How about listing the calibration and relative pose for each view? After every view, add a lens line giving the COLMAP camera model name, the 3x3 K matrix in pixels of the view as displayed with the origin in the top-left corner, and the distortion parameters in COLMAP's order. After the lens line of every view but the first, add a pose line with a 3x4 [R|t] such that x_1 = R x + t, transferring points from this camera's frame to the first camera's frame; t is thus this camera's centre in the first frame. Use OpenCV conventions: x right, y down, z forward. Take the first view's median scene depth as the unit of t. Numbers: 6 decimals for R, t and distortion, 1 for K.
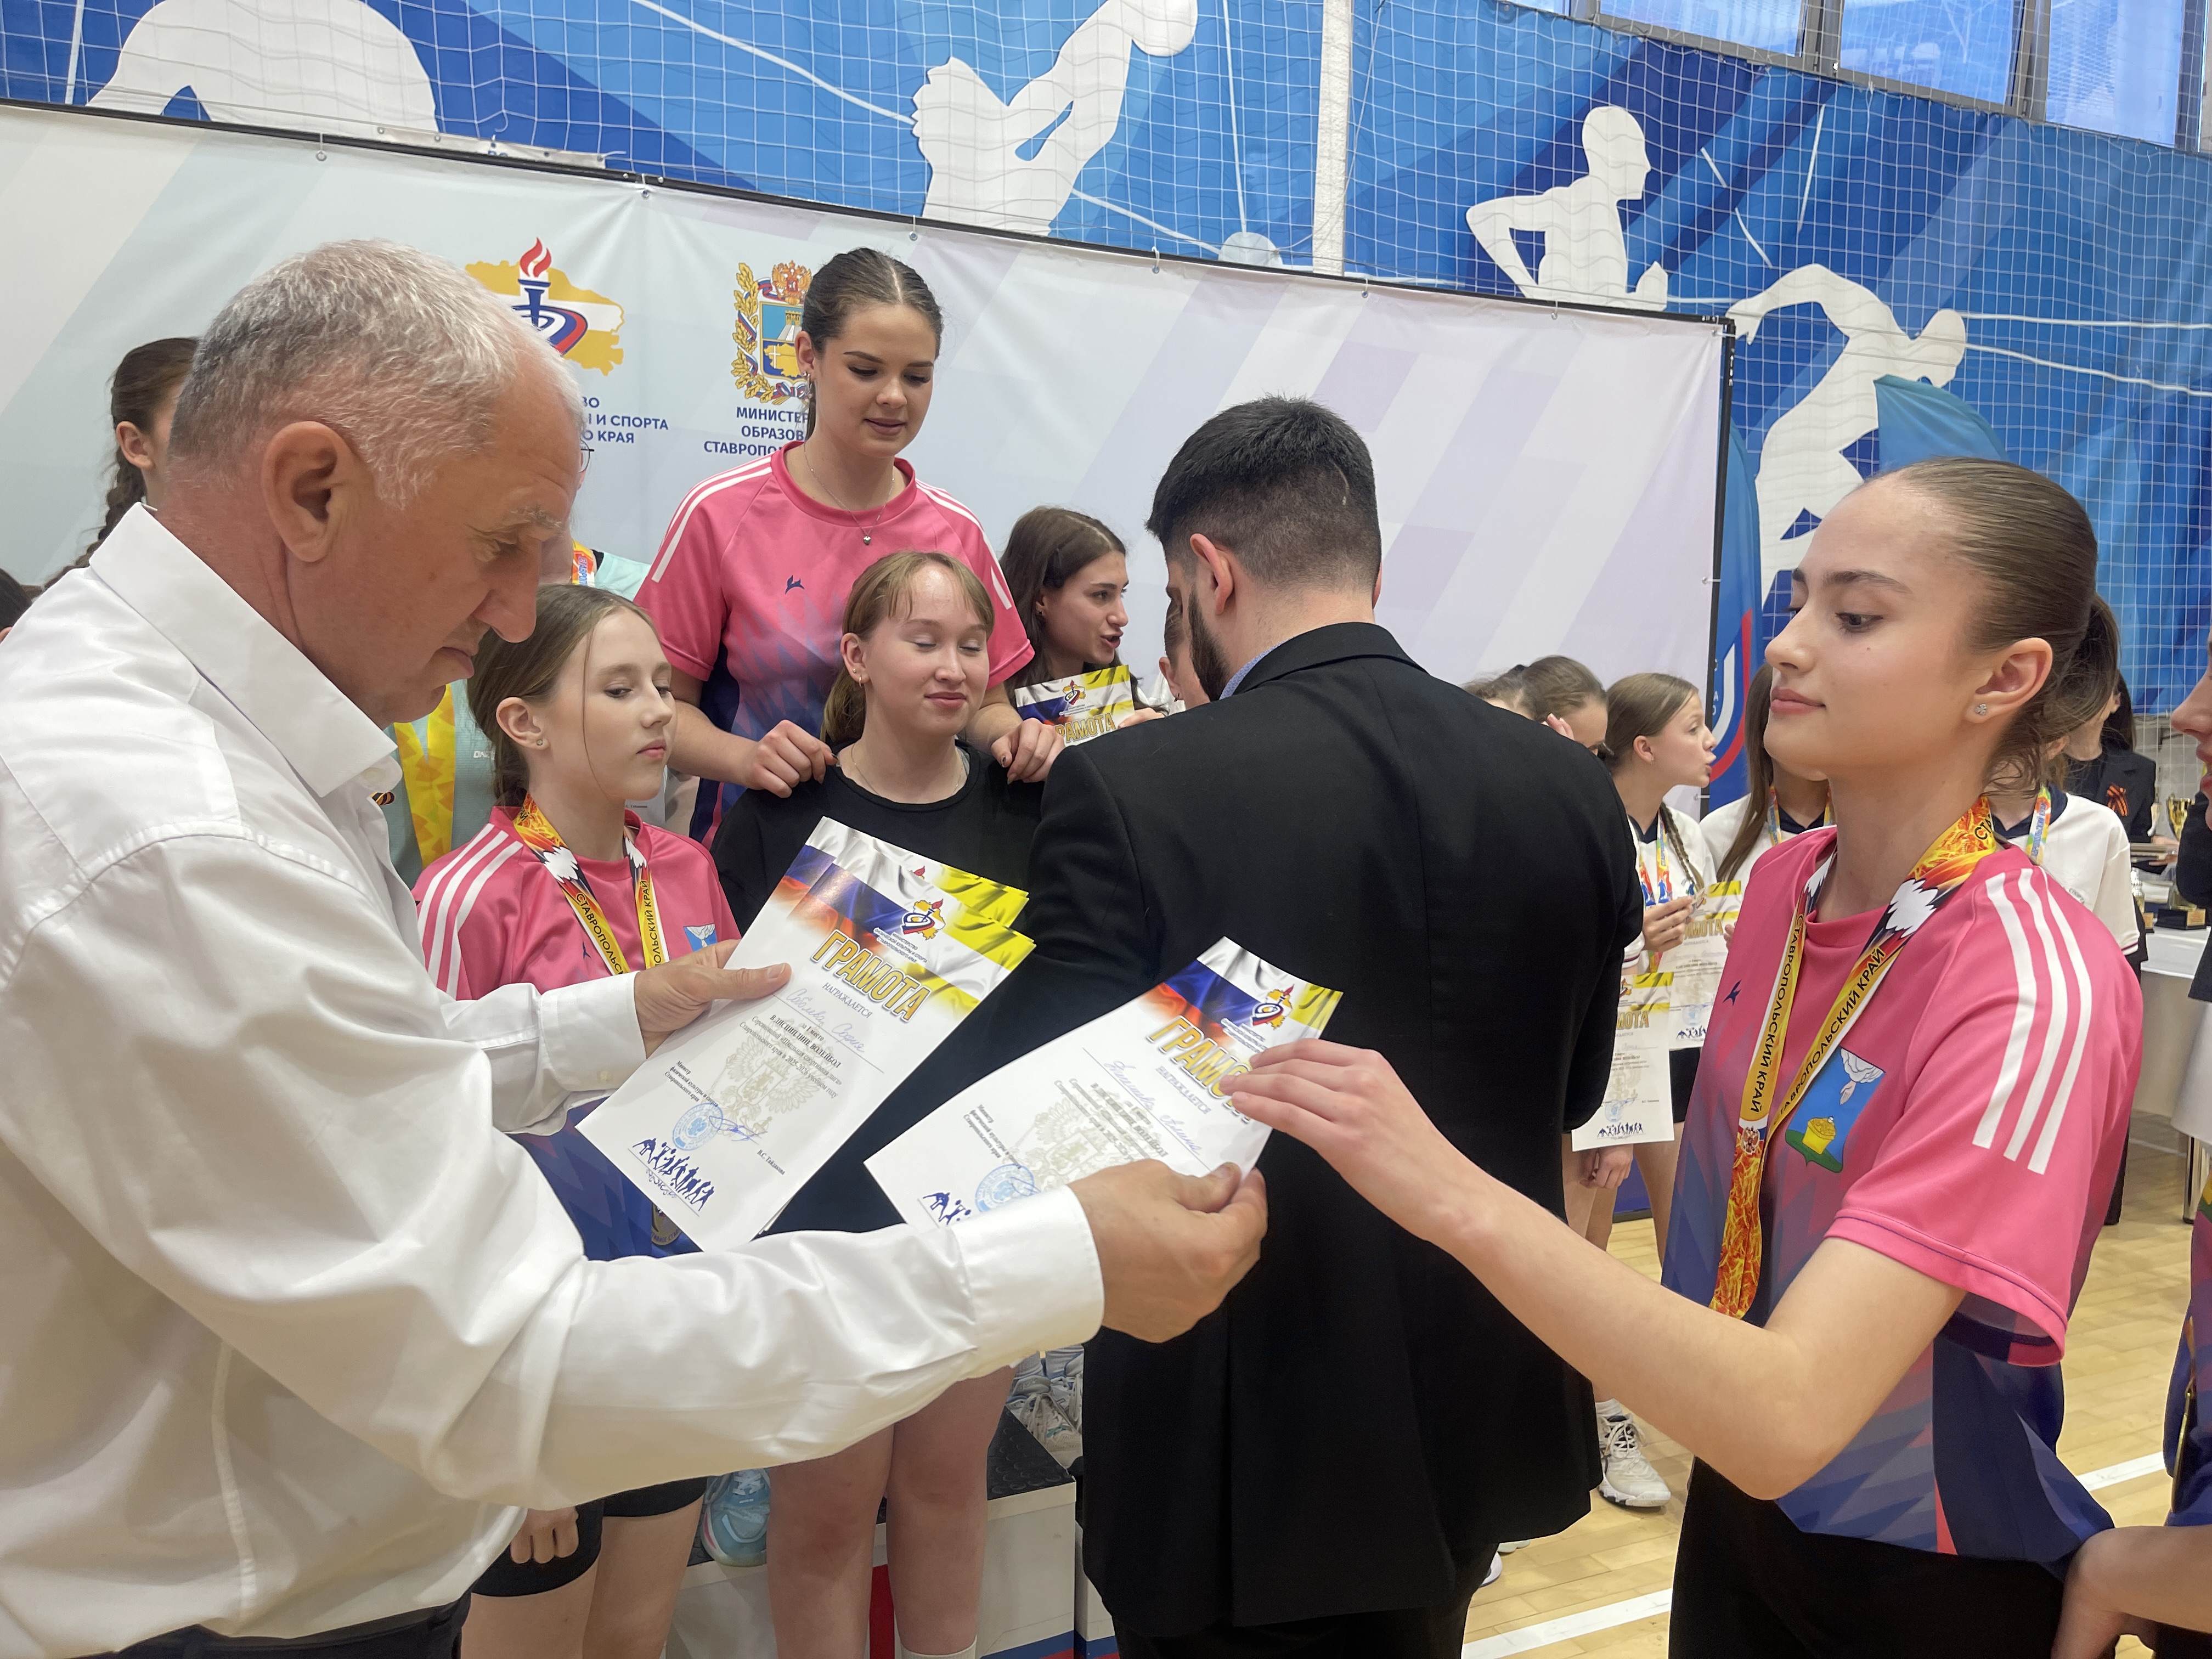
lens RADIAL K [[1699.4, 0, 1153.3], [0, 1699.4, 830.6], [0, 0, 1]] dist [0.068563, -0.098257]
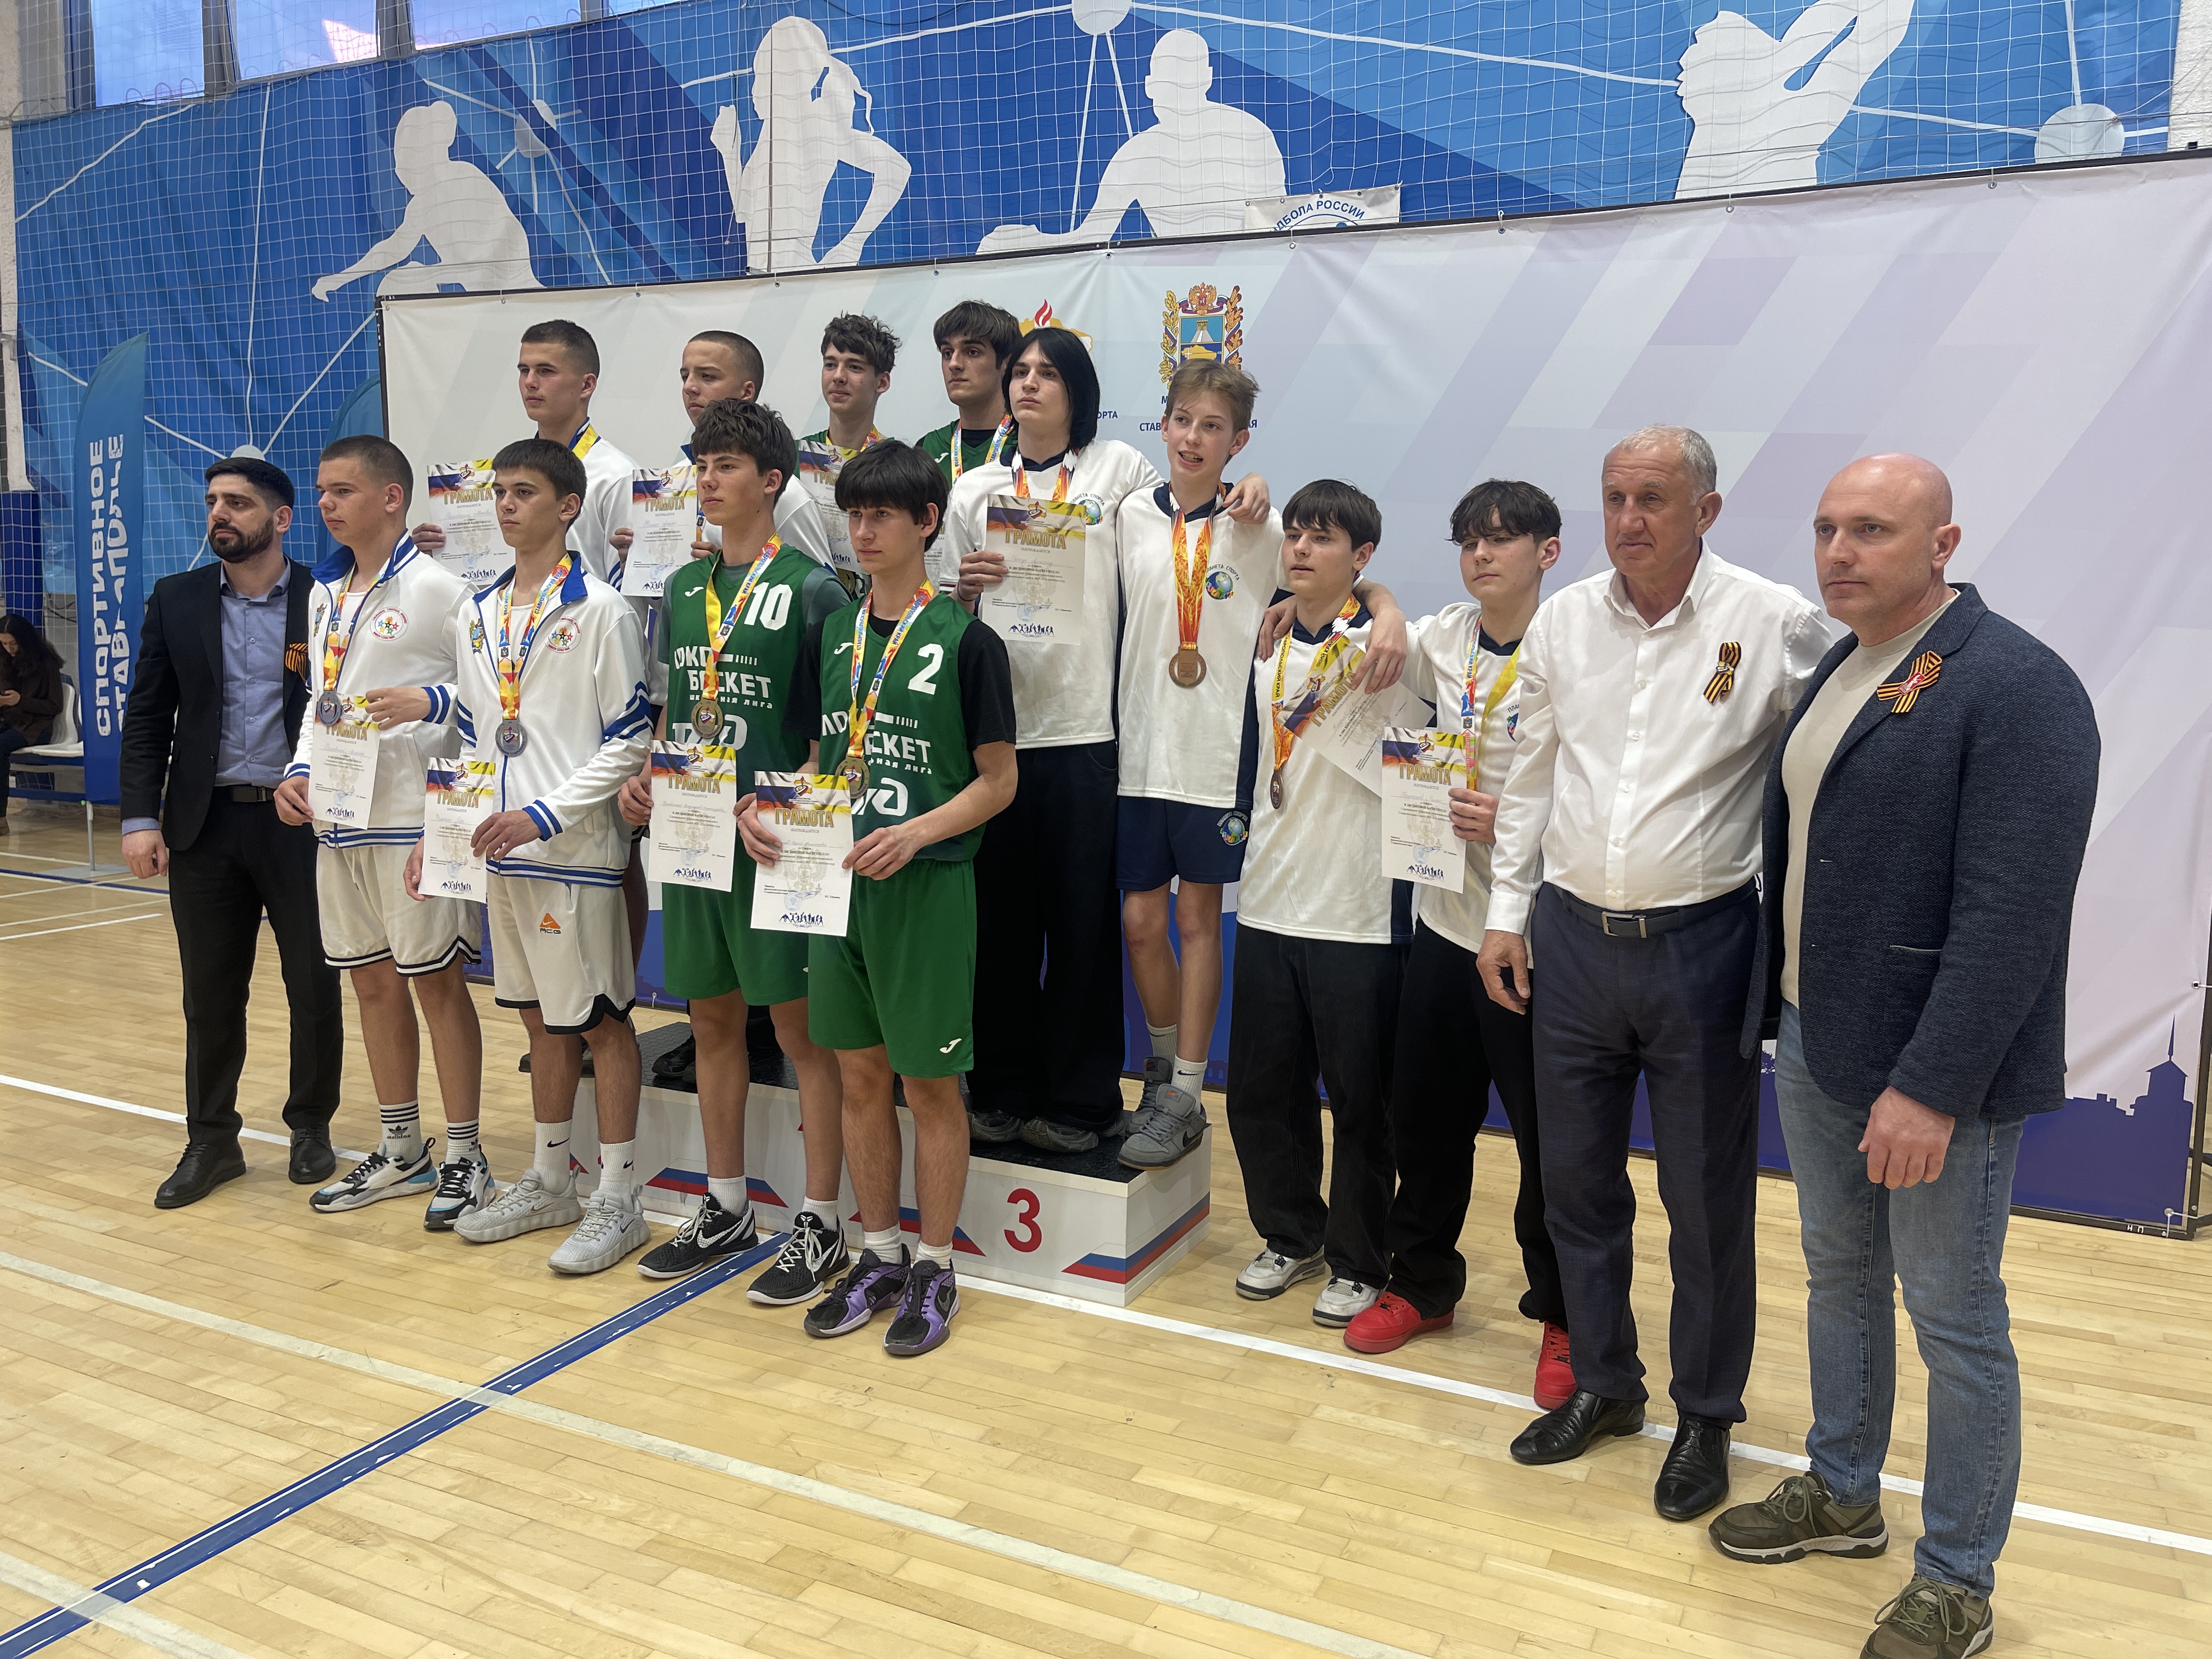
lens RADIAL K [[1699.4, 0, 1126.8], [0, 1699.4, 810.4], [0, 0, 1]] dist [0.068563, -0.098257]
pose [[0.631050, 0.086359, -0.770920, 0.484687], [-0.078286, 0.995800, 0.047468, 0.013846], [0.771782, 0.030397, 0.635161, 0.062805]]
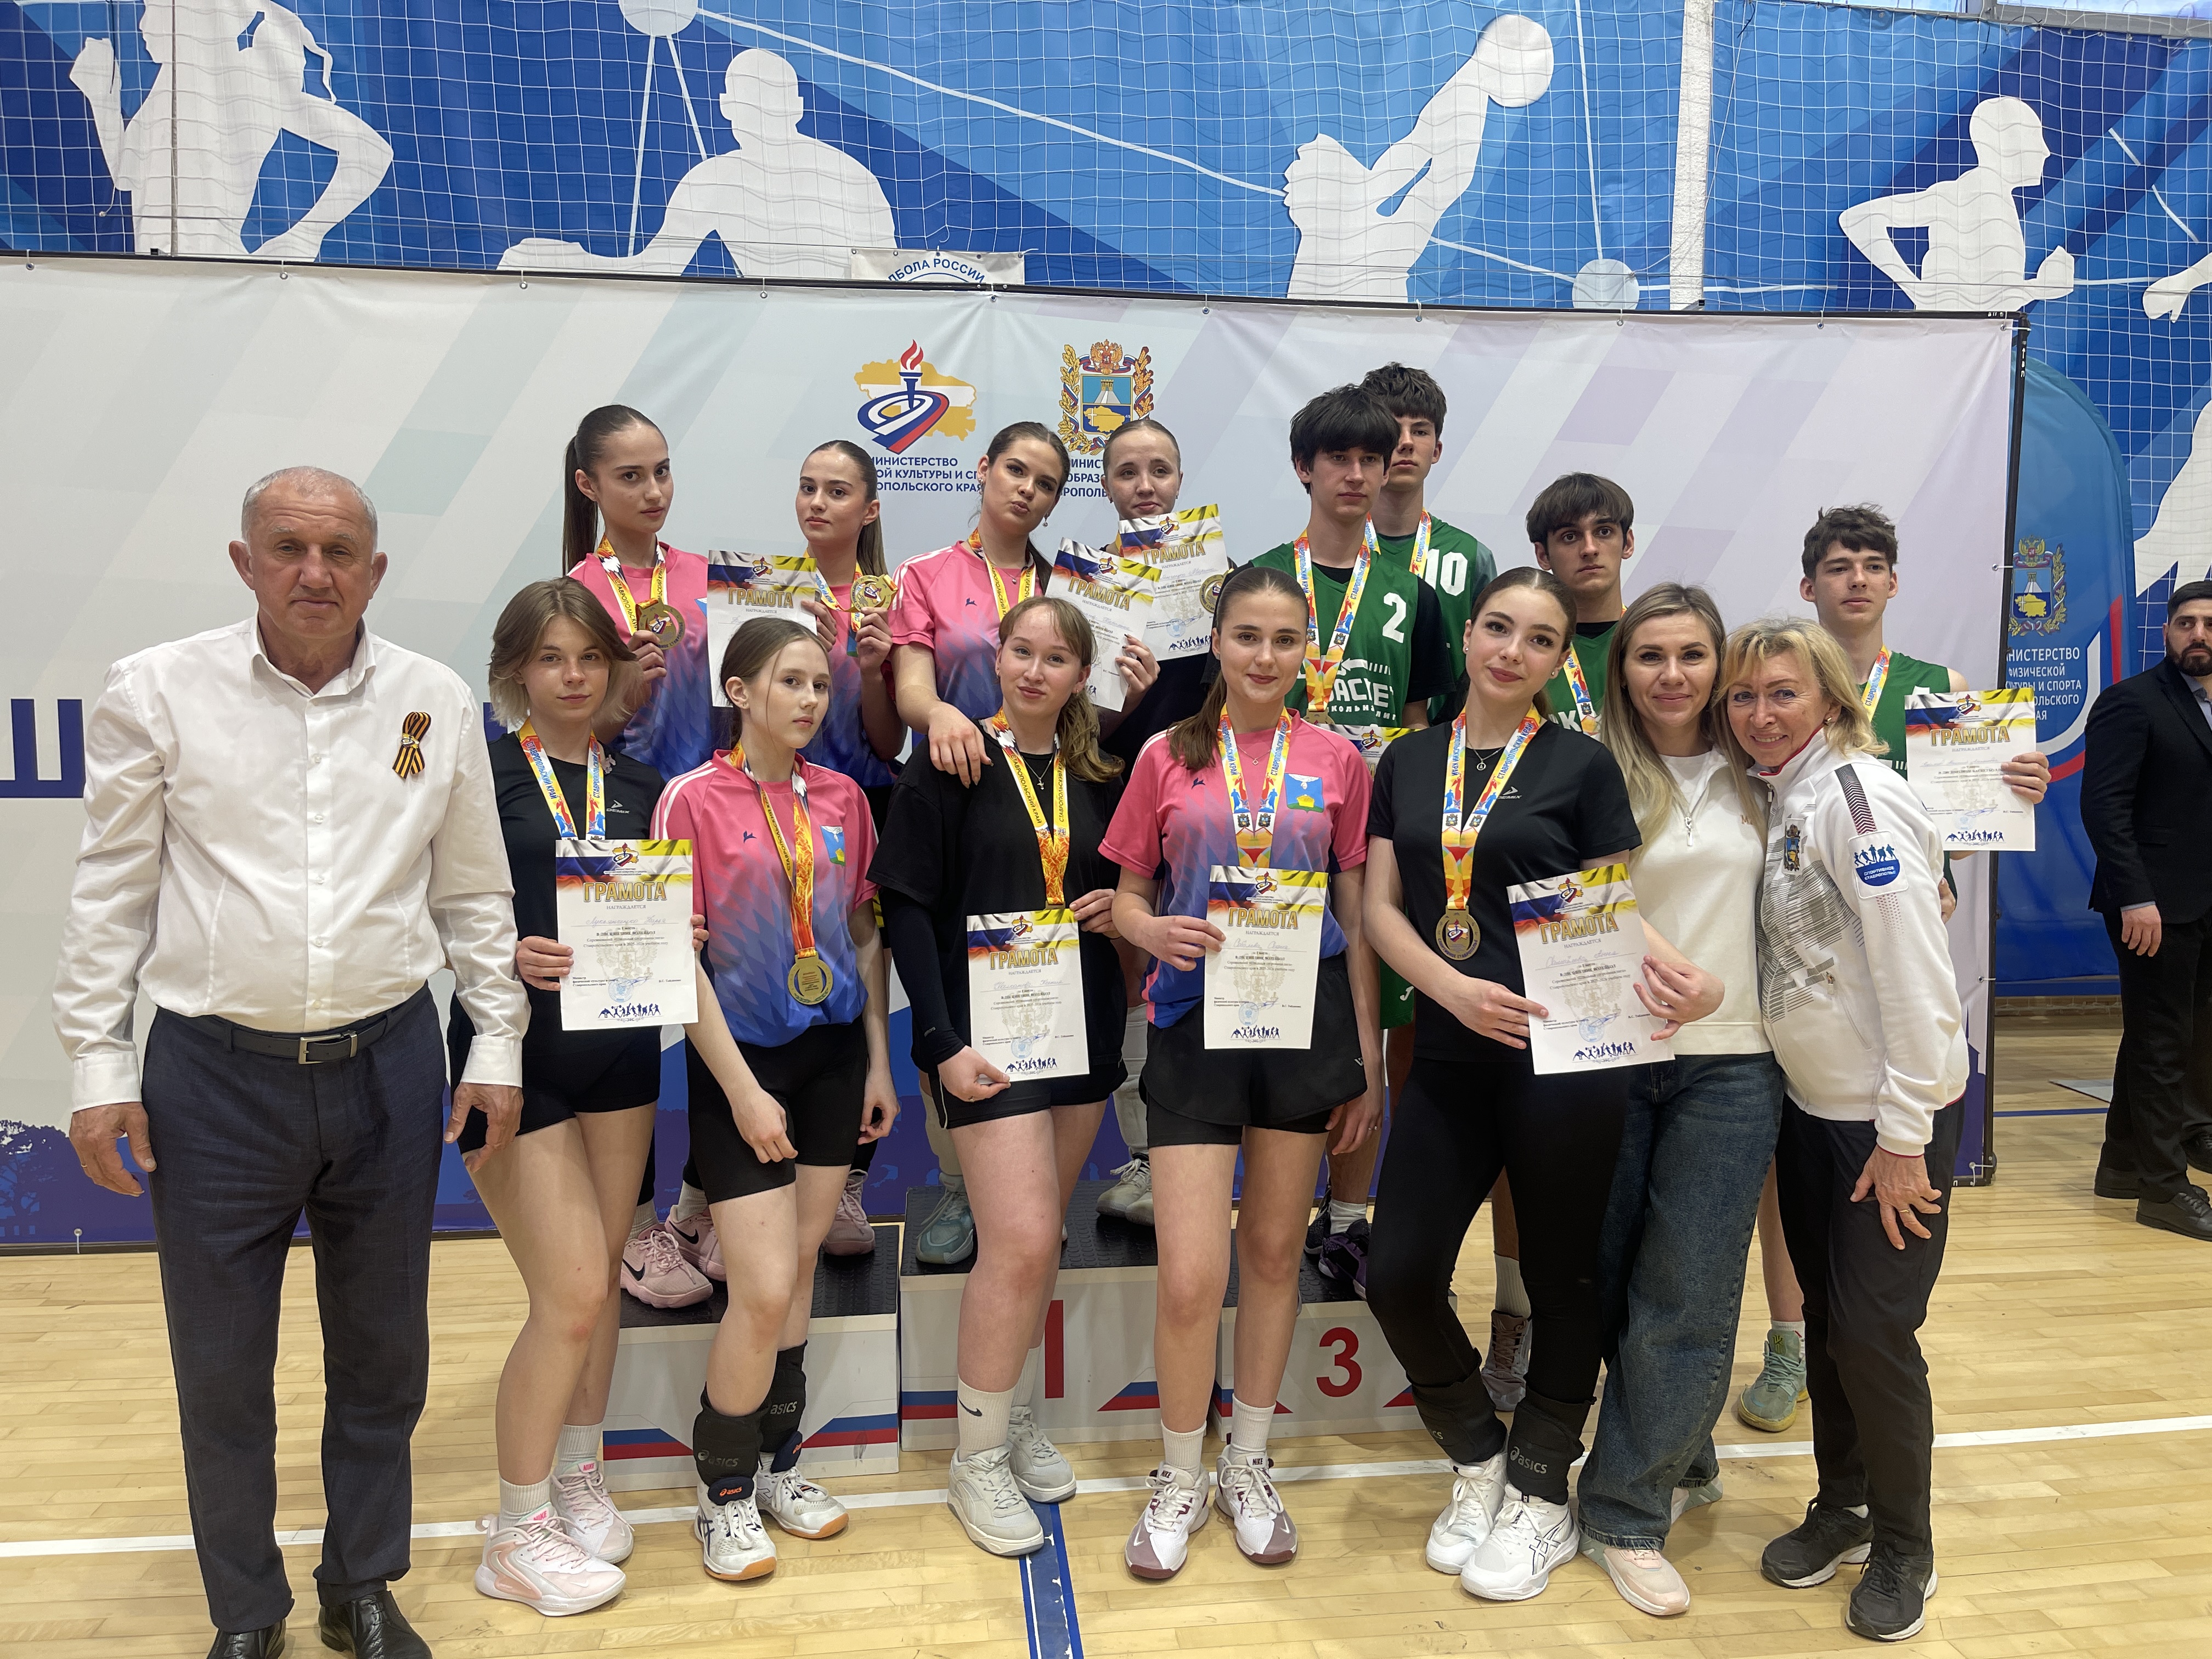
lens RADIAL K [[1699.4, 0, 1136.7], [0, 1699.4, 826.5], [0, 0, 1]] dist [0.068563, -0.098257]
pose [[0.951390, 0.011116, -0.307789, 0.116581], [-0.015913, 0.999788, -0.013080, 0.023559], [0.307579, 0.017342, 0.951365, -0.104053]]
